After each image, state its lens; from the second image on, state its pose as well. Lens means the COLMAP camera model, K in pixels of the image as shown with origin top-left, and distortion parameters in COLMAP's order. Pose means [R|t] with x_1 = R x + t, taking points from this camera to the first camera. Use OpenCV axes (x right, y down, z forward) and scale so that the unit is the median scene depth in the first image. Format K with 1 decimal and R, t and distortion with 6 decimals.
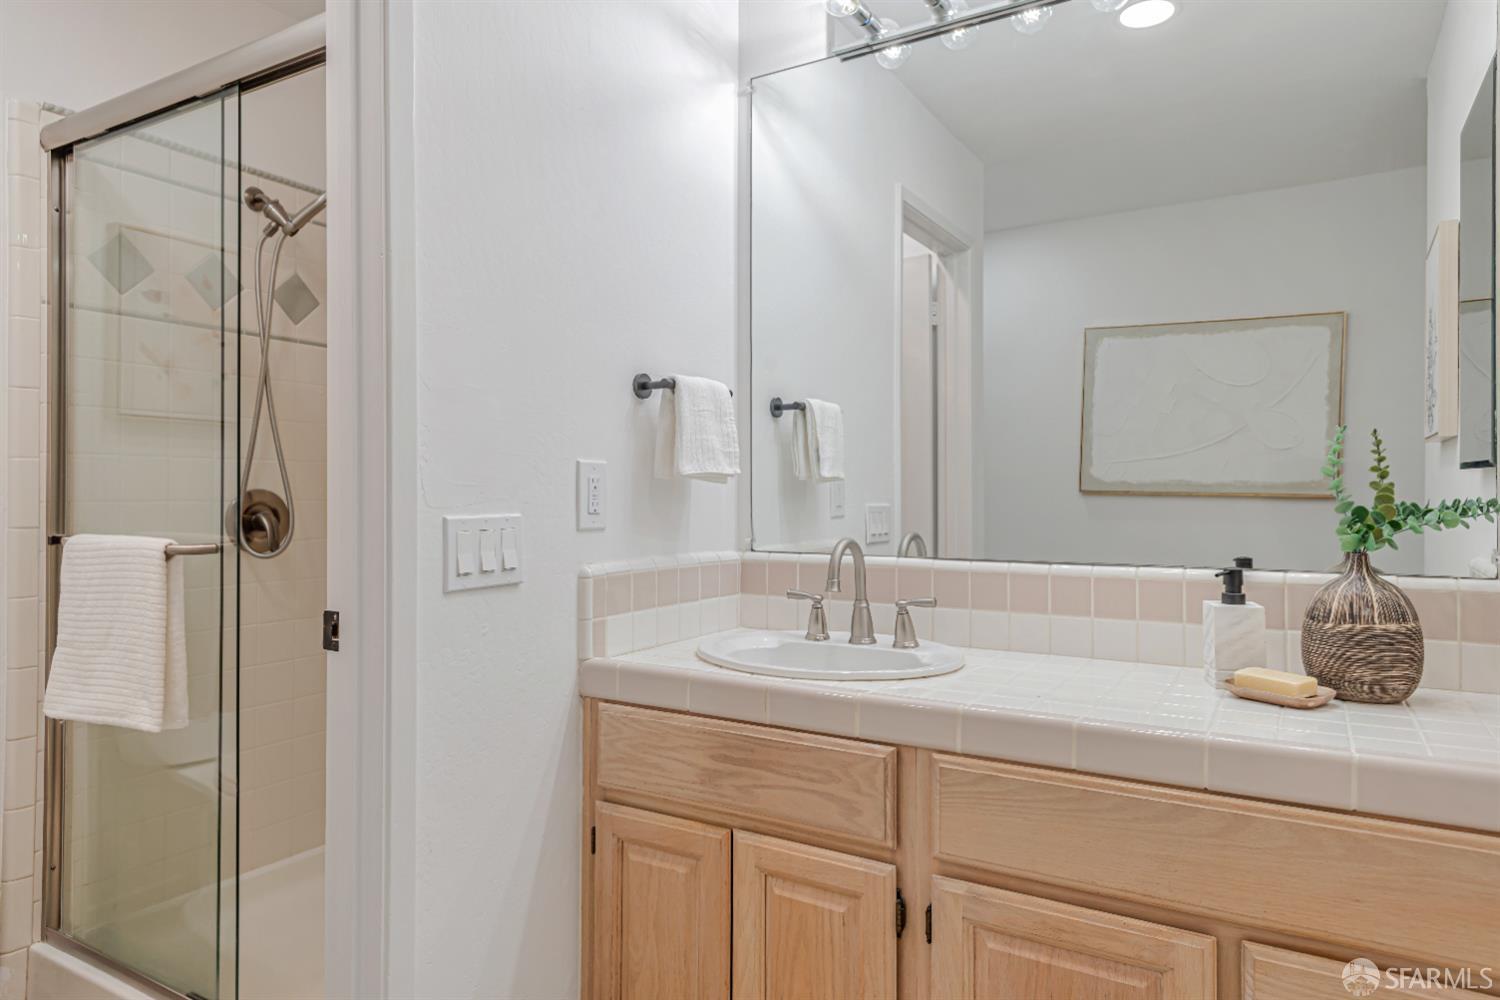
lens RADIAL K [[938.1, 0, 762.3], [0, 938.1, 485.2], [0, 0, 1]] dist [0.020477, -0.005887]
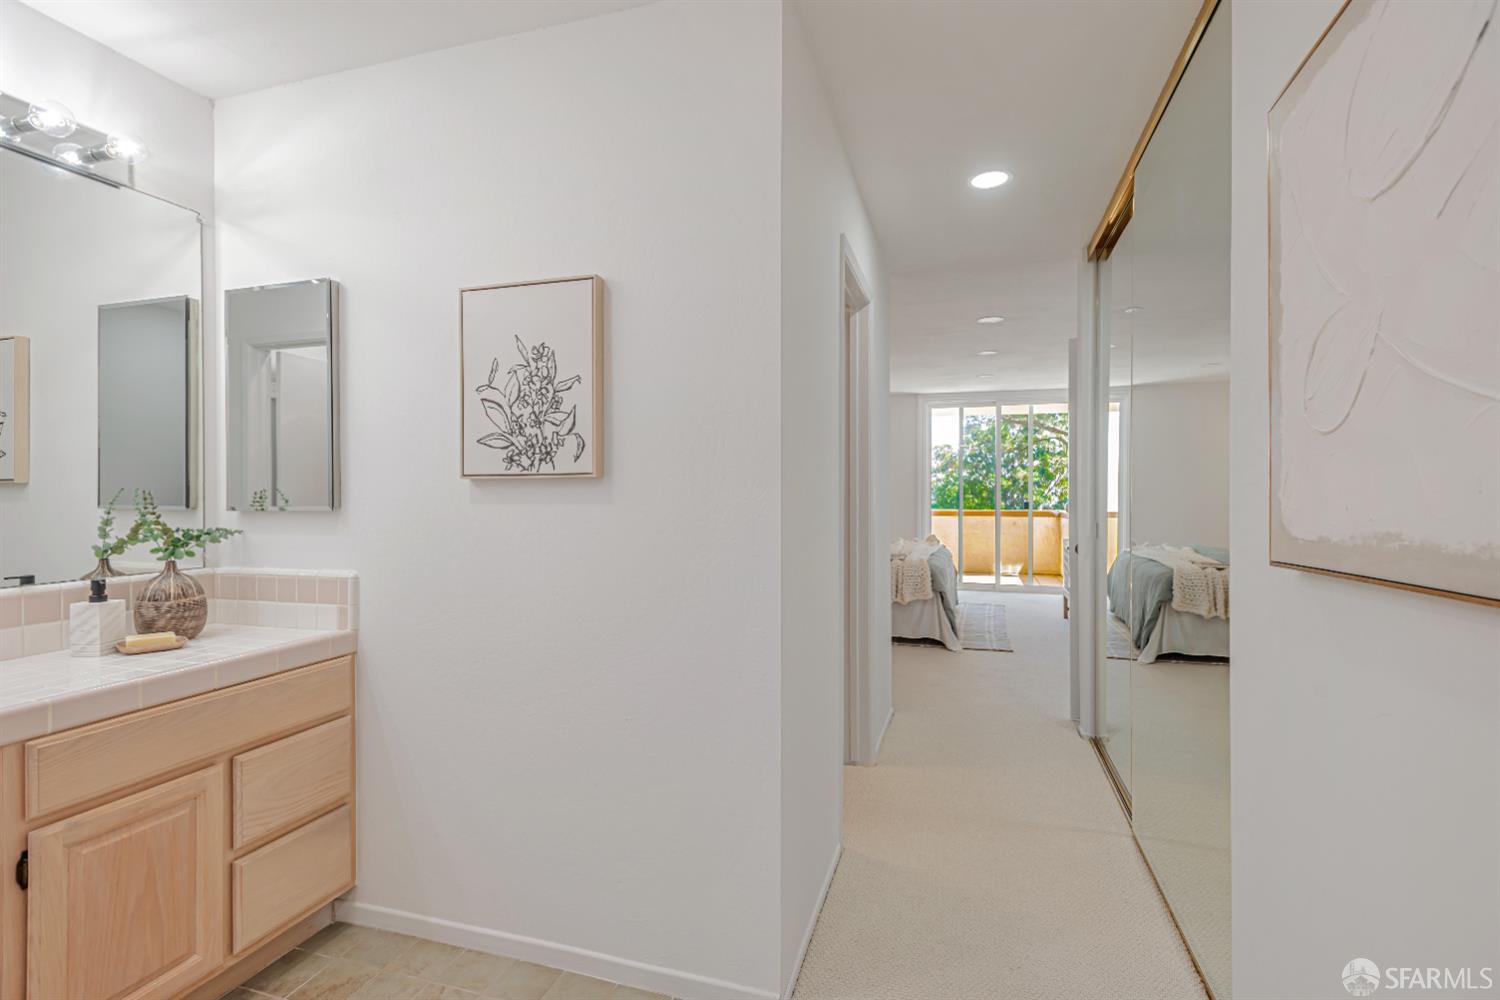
lens RADIAL K [[701.7, 0, 755.3], [0, 701.7, 494.4], [0, 0, 1]] dist [0.010806, -0.002666]
pose [[-0.233617, -0.005644, 0.972312, -0.646047], [-0.005749, 0.999974, 0.004423, -0.046451], [-0.972312, -0.004557, -0.233643, 0.151209]]
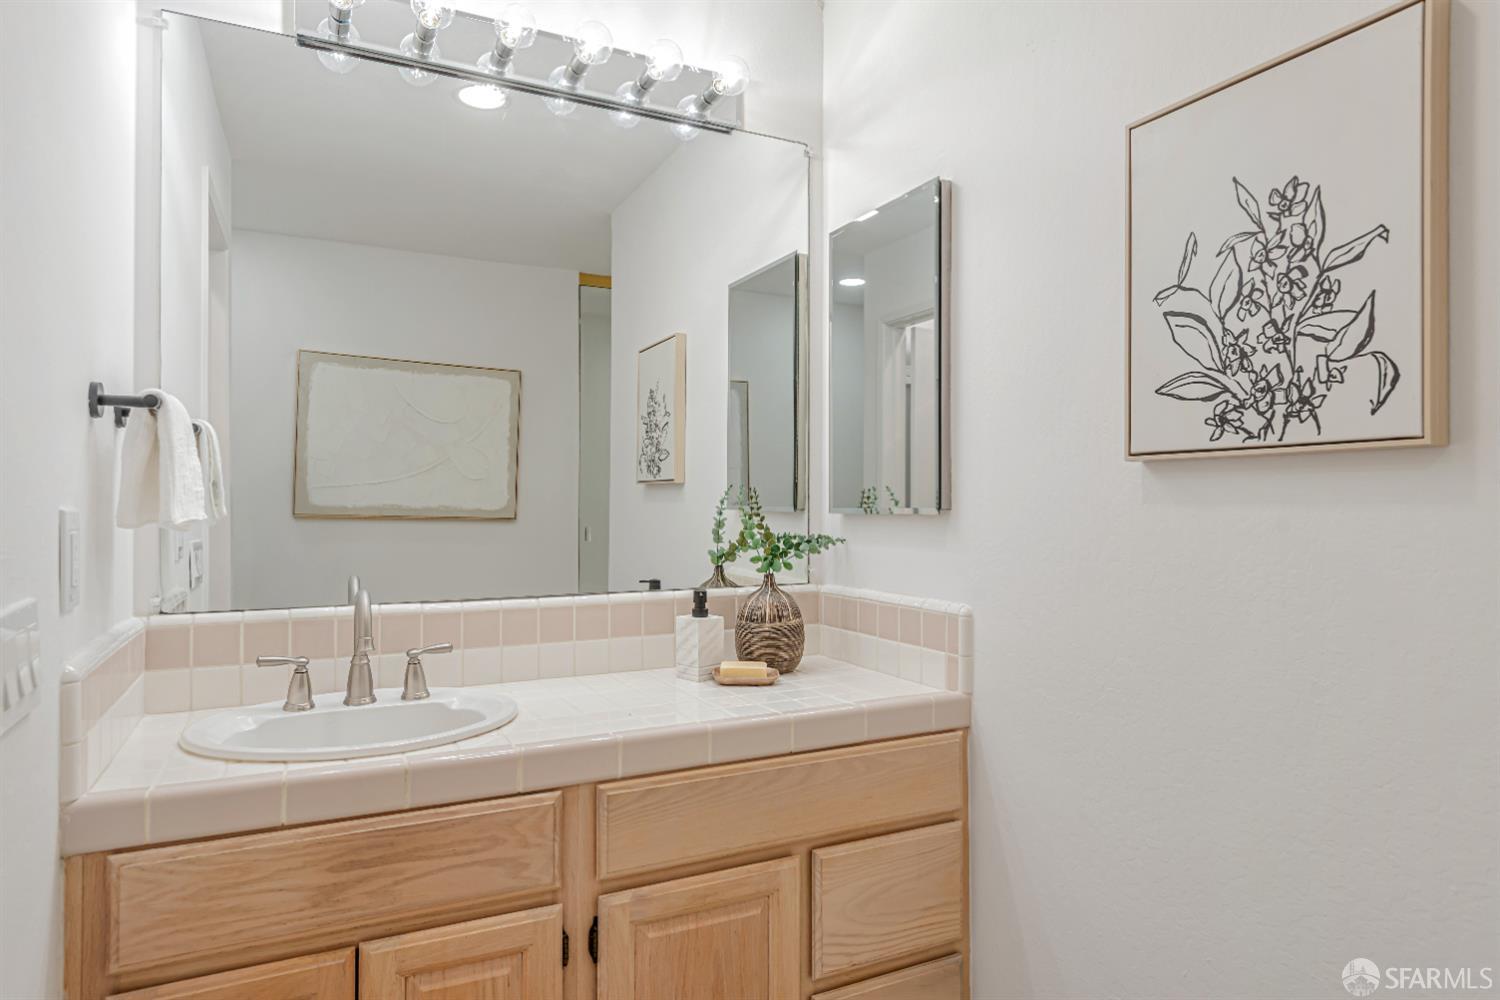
lens RADIAL K [[890.8, 0, 747.7], [0, 890.8, 496.3], [0, 0, 1]] dist [0.018980, -0.008510]
pose [[0.540175, 0.005082, 0.841538, -0.377662], [-0.007681, 0.999970, -0.001109, -0.031402], [-0.841518, -0.005865, 0.540197, 0.187919]]
